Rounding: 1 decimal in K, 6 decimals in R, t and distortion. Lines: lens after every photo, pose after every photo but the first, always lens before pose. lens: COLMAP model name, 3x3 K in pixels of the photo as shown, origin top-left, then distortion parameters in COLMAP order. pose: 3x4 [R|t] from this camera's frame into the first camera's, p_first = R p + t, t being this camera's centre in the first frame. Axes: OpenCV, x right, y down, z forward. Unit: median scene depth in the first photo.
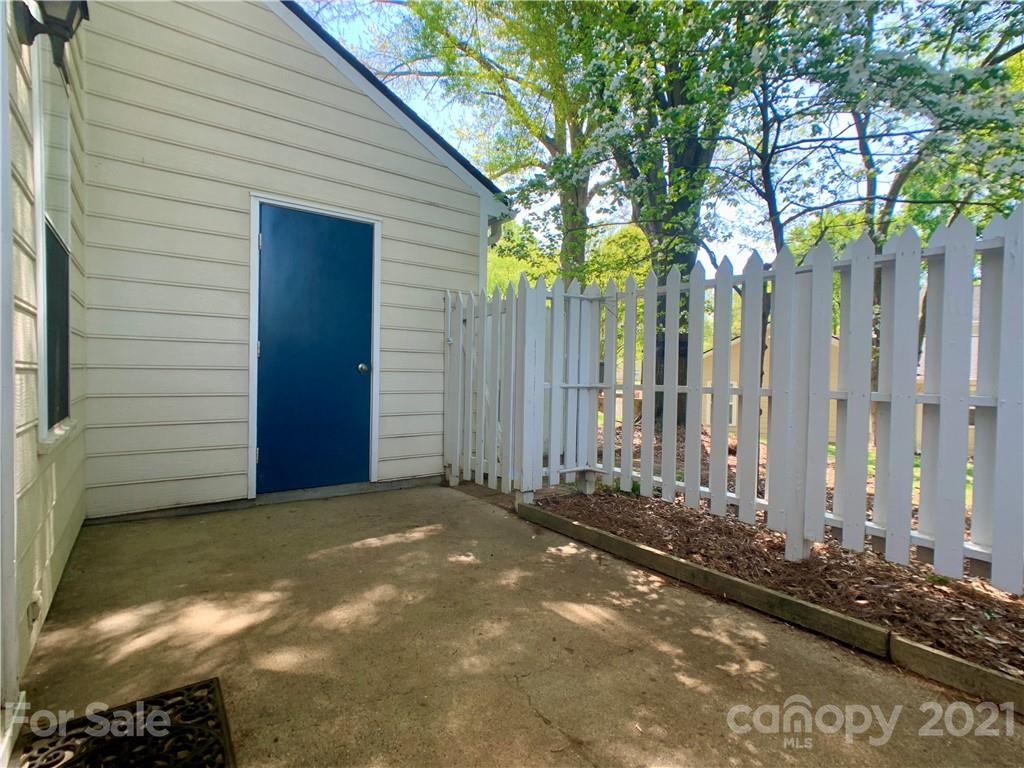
lens RADIAL K [[506.2, 0, 517.4], [0, 506.2, 385.6], [0, 0, 1]] dist [-0.006412, -0.000057]
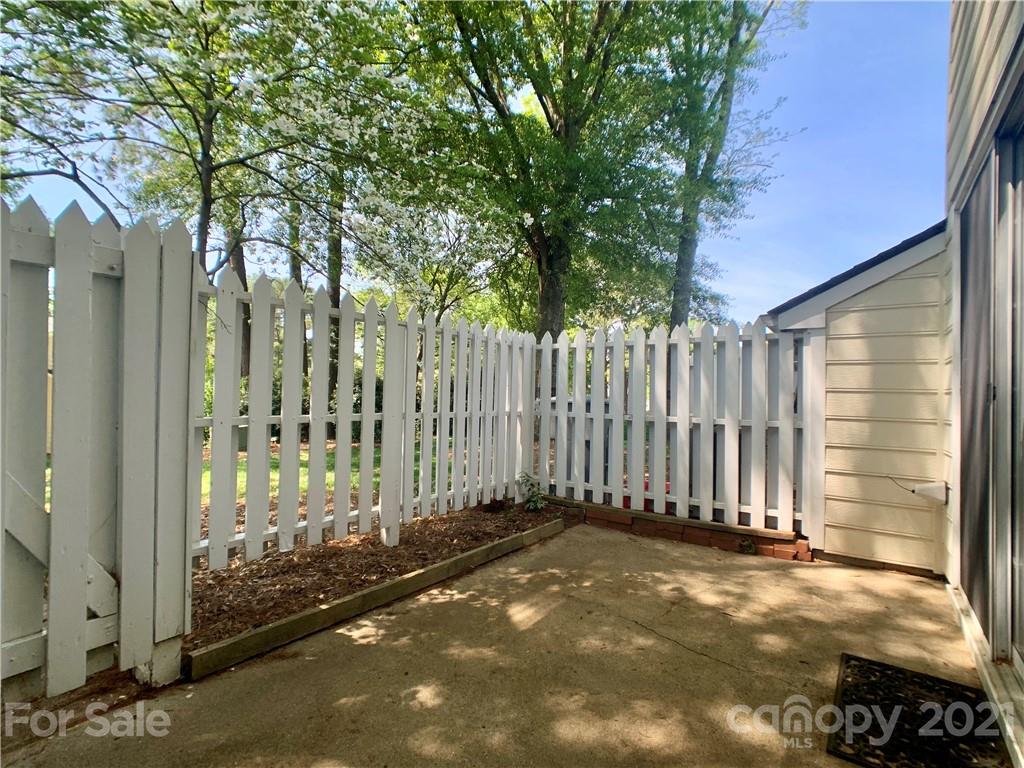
lens RADIAL K [[506.2, 0, 517.4], [0, 506.2, 385.6], [0, 0, 1]] dist [-0.006412, -0.000057]
pose [[-0.303835, -0.008085, 0.952690, -0.954022], [0.000449, 0.999963, 0.008629, -0.083229], [-0.952725, 0.003050, -0.303820, 1.345963]]
